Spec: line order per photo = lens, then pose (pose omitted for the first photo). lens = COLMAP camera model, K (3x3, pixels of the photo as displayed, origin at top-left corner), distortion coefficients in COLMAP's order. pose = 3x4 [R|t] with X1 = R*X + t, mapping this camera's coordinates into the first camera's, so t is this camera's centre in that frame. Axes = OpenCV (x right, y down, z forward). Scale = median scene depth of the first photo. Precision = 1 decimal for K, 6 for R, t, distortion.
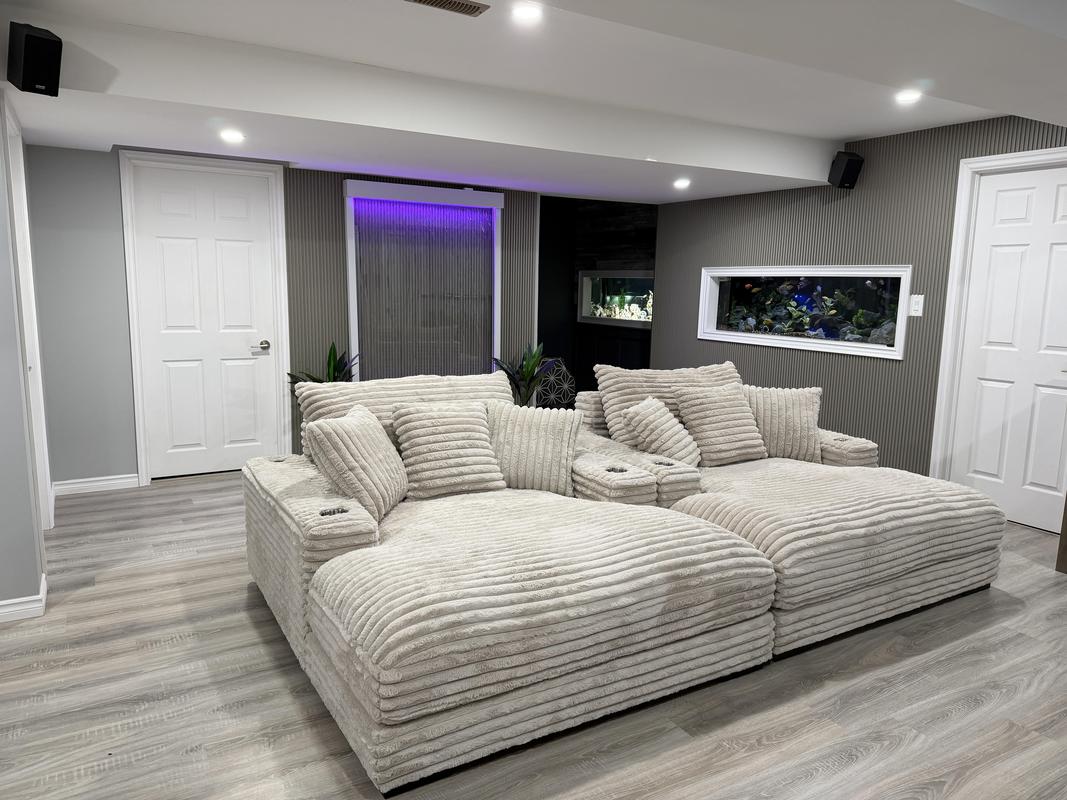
lens RADIAL K [[759.8, 0, 533.5], [0, 759.8, 400.0], [0, 0, 1]] dist [0.091453, -0.125556]
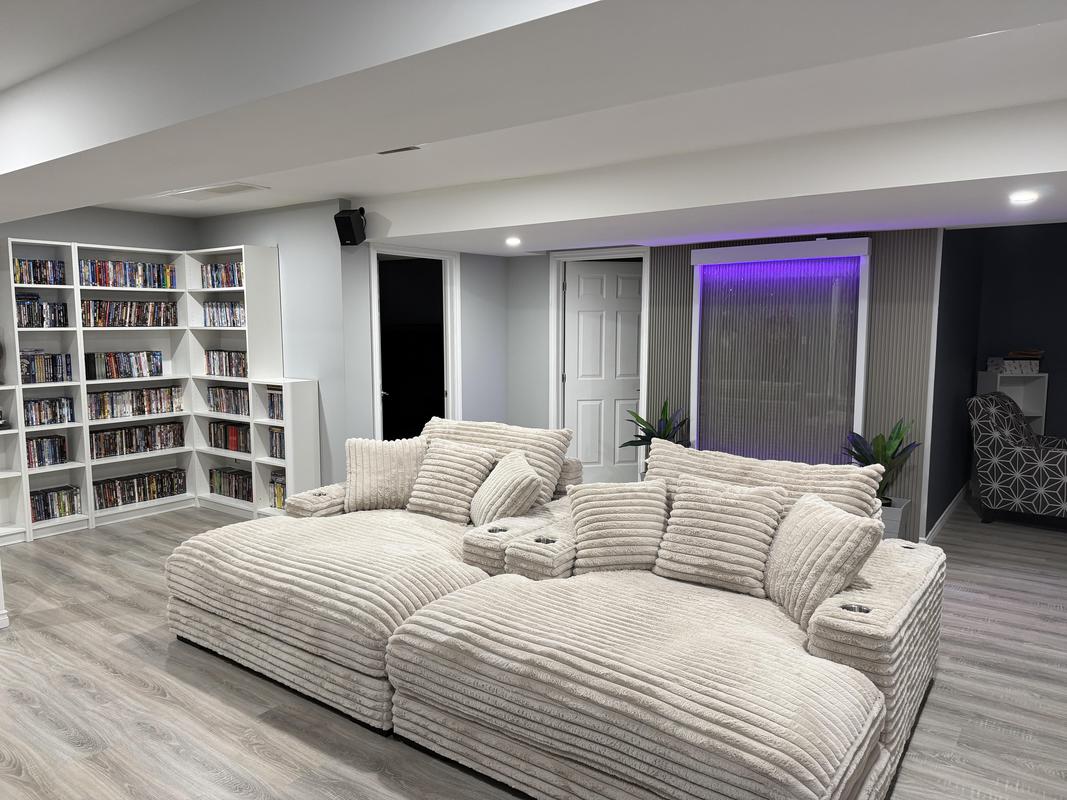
lens RADIAL K [[759.8, 0, 533.5], [0, 759.8, 400.0], [0, 0, 1]] dist [0.091453, -0.125556]
pose [[0.368993, 0.077291, -0.926213, 0.610956], [-0.134645, 0.990469, 0.029012, -0.068661], [0.919627, 0.114005, 0.375883, 0.361817]]
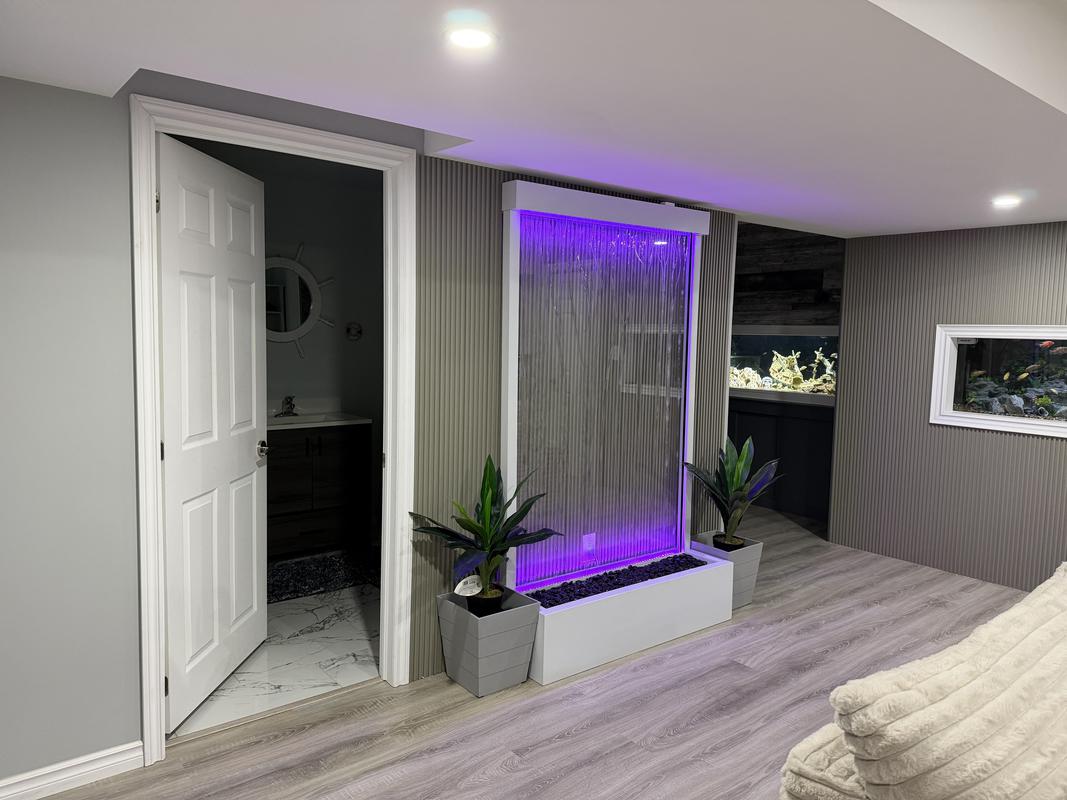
lens RADIAL K [[759.8, 0, 533.5], [0, 759.8, 400.0], [0, 0, 1]] dist [0.091453, -0.125556]
pose [[0.990580, -0.010615, 0.136524, -0.274059], [0.018826, 0.998081, -0.058996, -0.074344], [-0.135635, 0.061010, 0.988879, 0.379067]]
